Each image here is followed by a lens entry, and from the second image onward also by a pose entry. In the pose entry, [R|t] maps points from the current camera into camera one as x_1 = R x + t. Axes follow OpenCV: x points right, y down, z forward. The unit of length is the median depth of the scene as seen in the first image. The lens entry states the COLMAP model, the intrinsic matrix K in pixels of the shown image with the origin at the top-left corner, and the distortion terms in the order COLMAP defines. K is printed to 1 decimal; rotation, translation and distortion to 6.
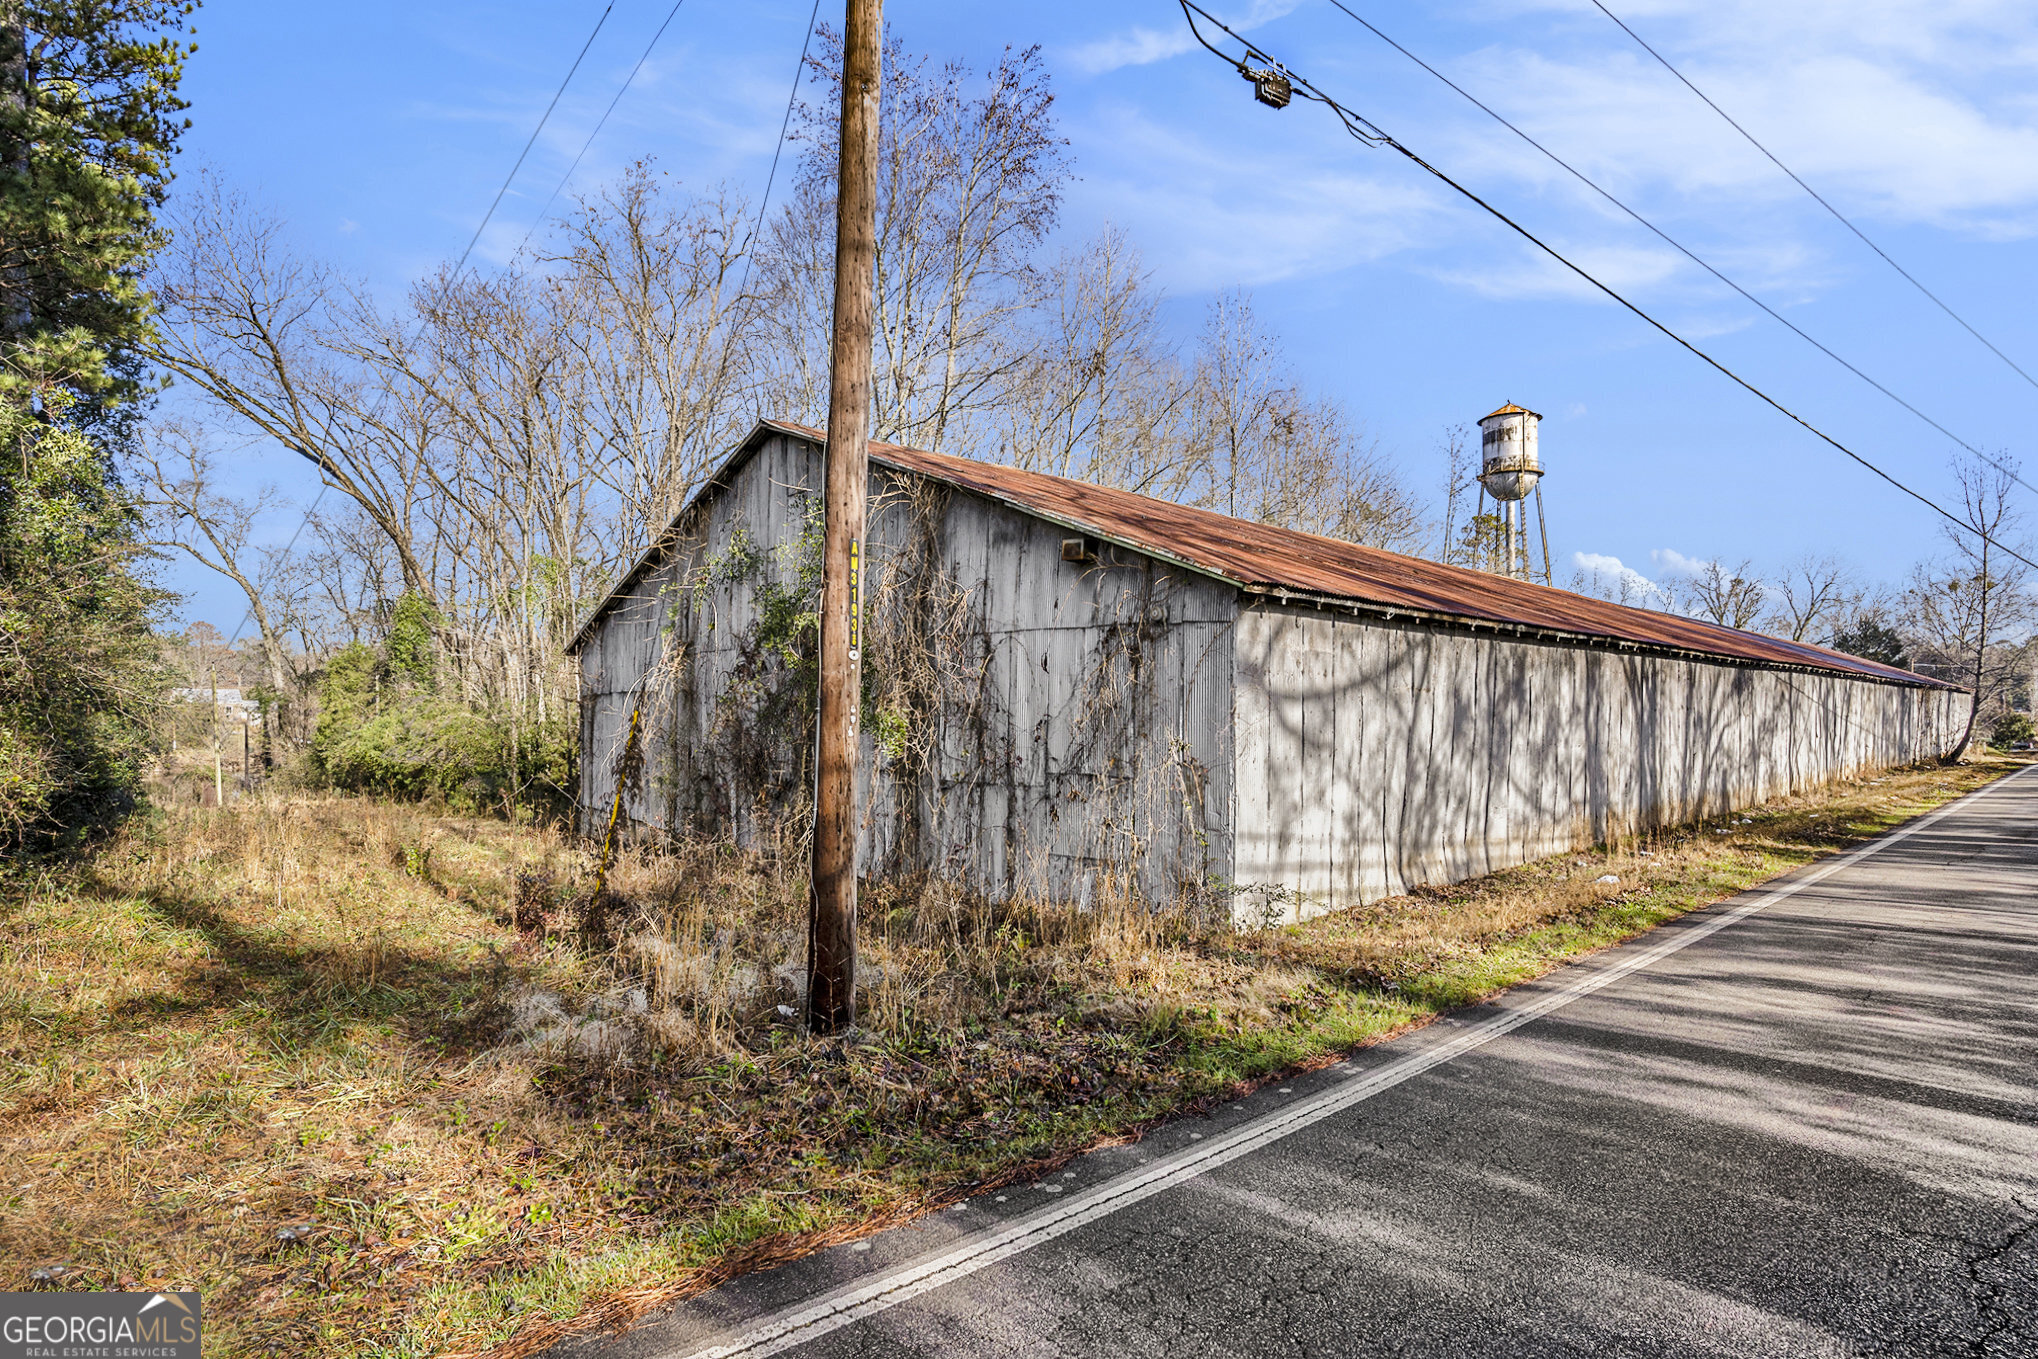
lens RADIAL K [[1038.5, 0, 1035.1], [0, 1038.5, 680.7], [0, 0, 1]] dist [-0.024457, 0.021984]
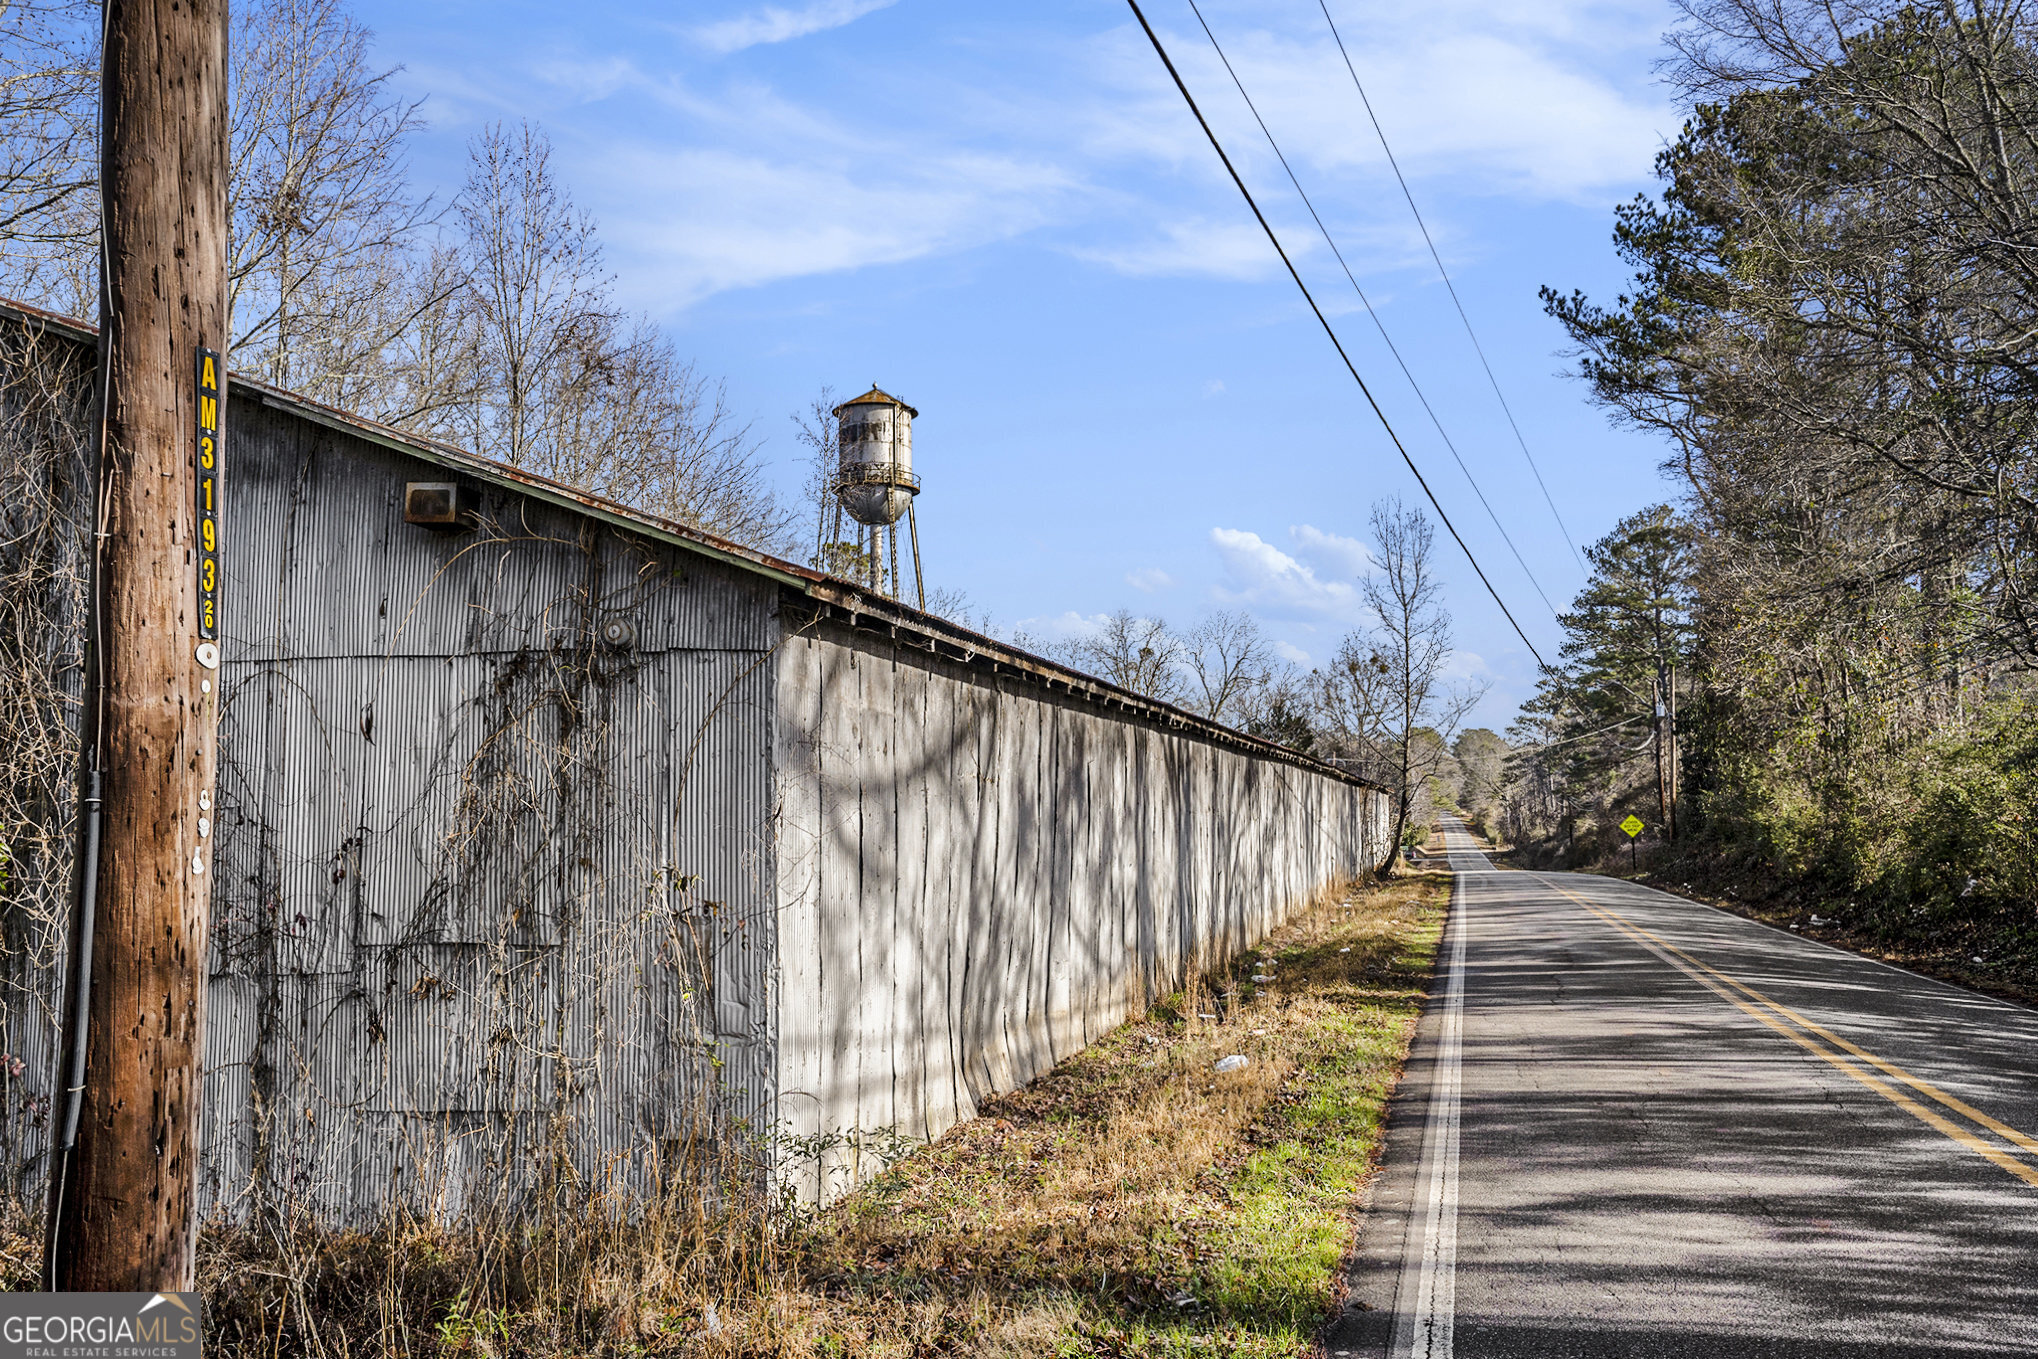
lens RADIAL K [[1590.1, 0, 1001.0], [0, 1590.1, 720.3], [0, 0, 1]] dist [0.012474, 0.014929]
pose [[0.864639, 0.019049, 0.502033, -0.094921], [0.000100, 0.999274, -0.038088, 0.008832], [-0.502394, 0.032982, 0.864010, 0.159706]]
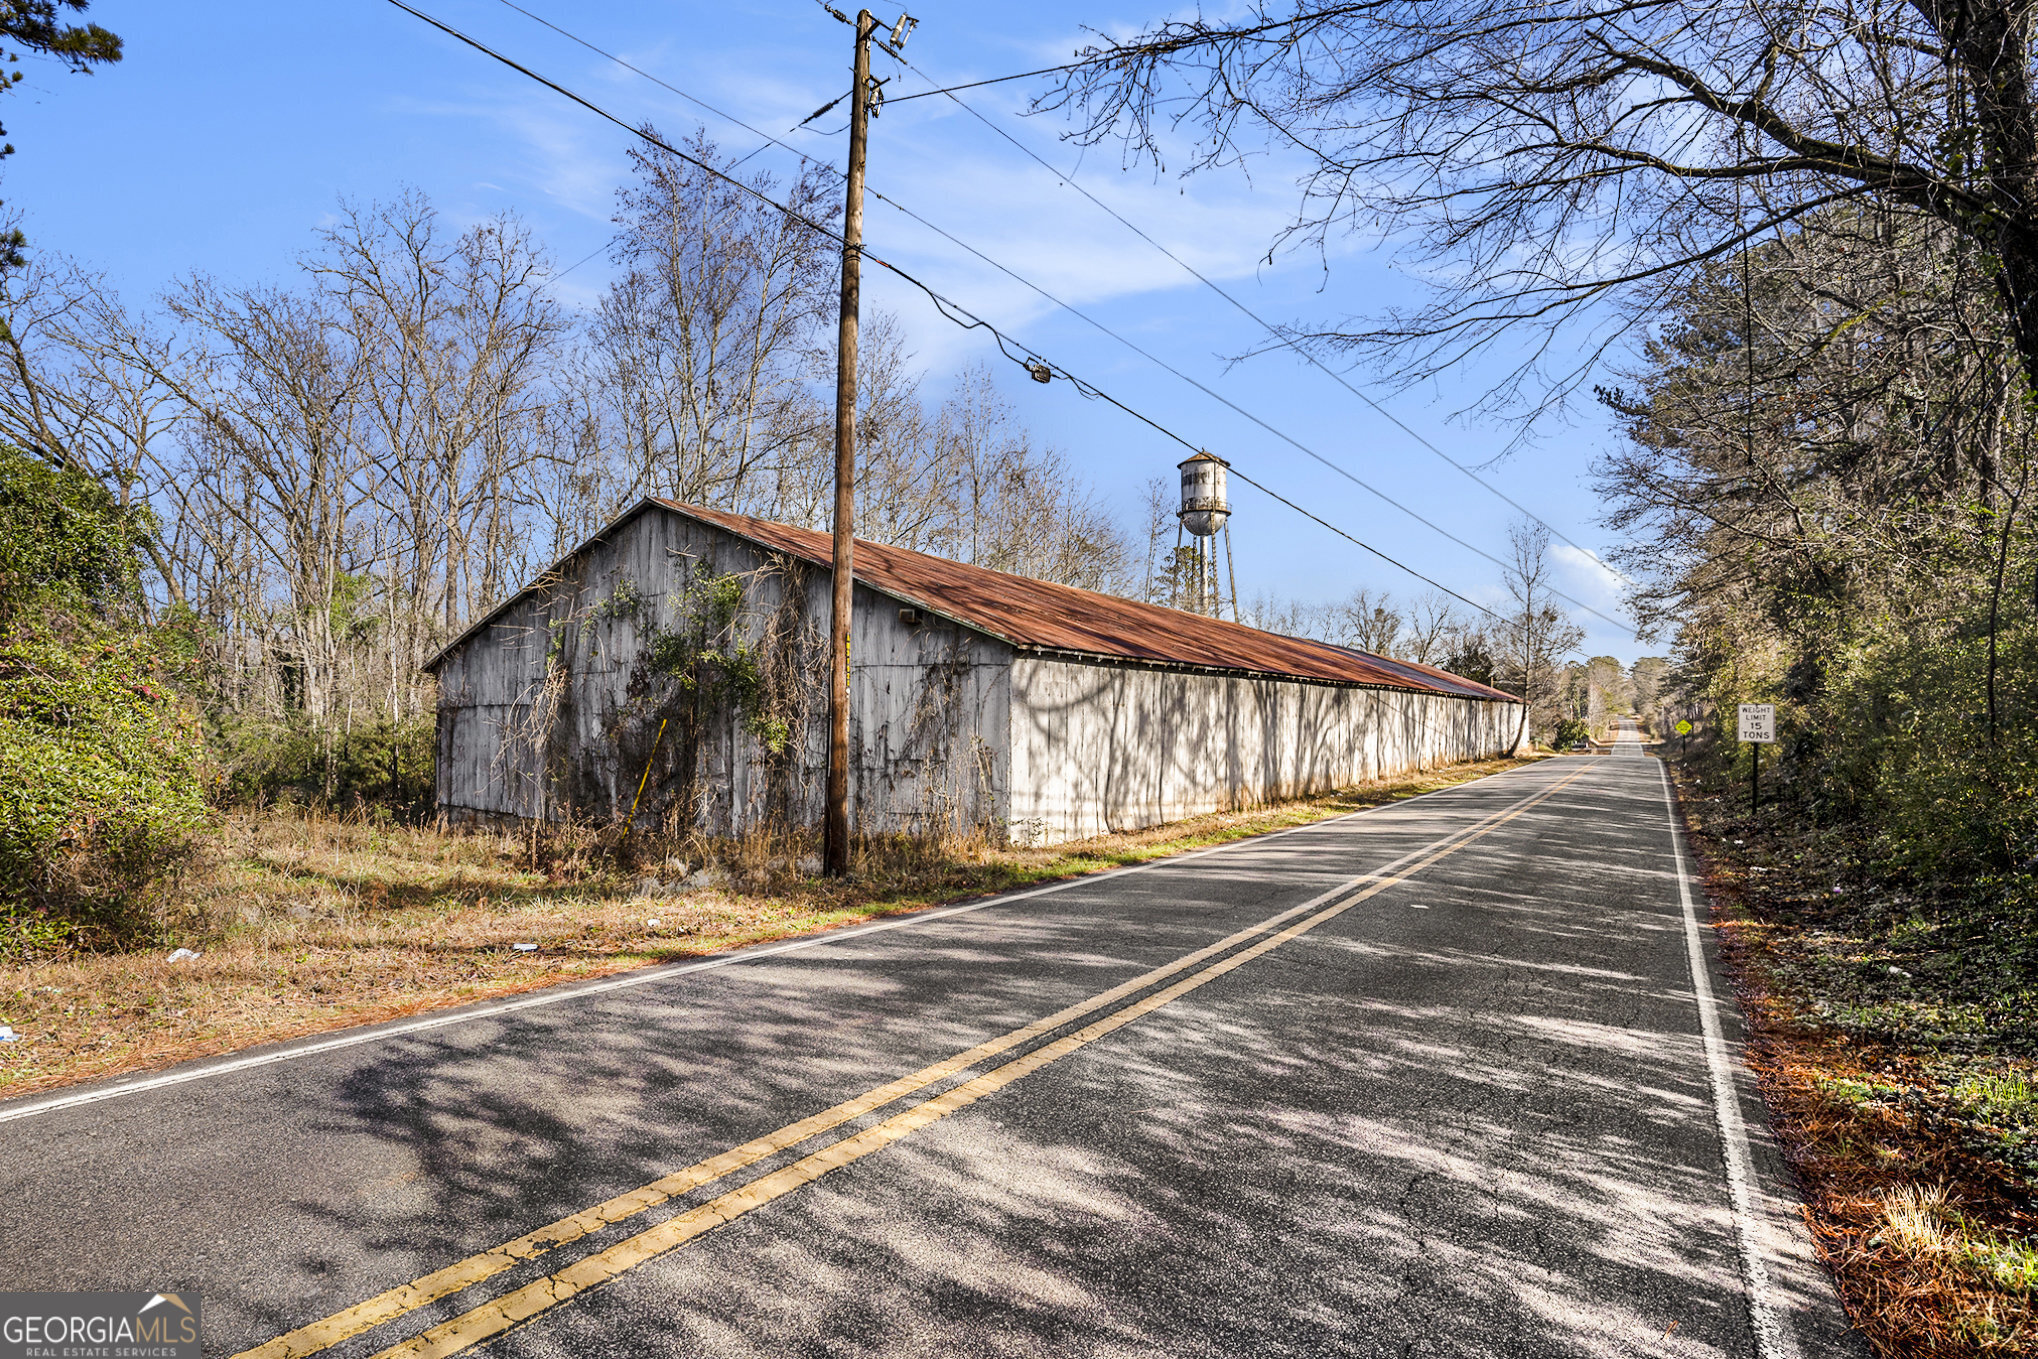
lens RADIAL K [[1038.5, 0, 1012.8], [0, 1038.5, 650.4], [0, 0, 1]] dist [-0.024457, 0.021984]
pose [[0.970945, 0.011555, 0.239024, -0.154075], [-0.002135, 0.999212, -0.039631, -0.010367], [-0.239294, 0.037969, 0.970204, -0.471513]]
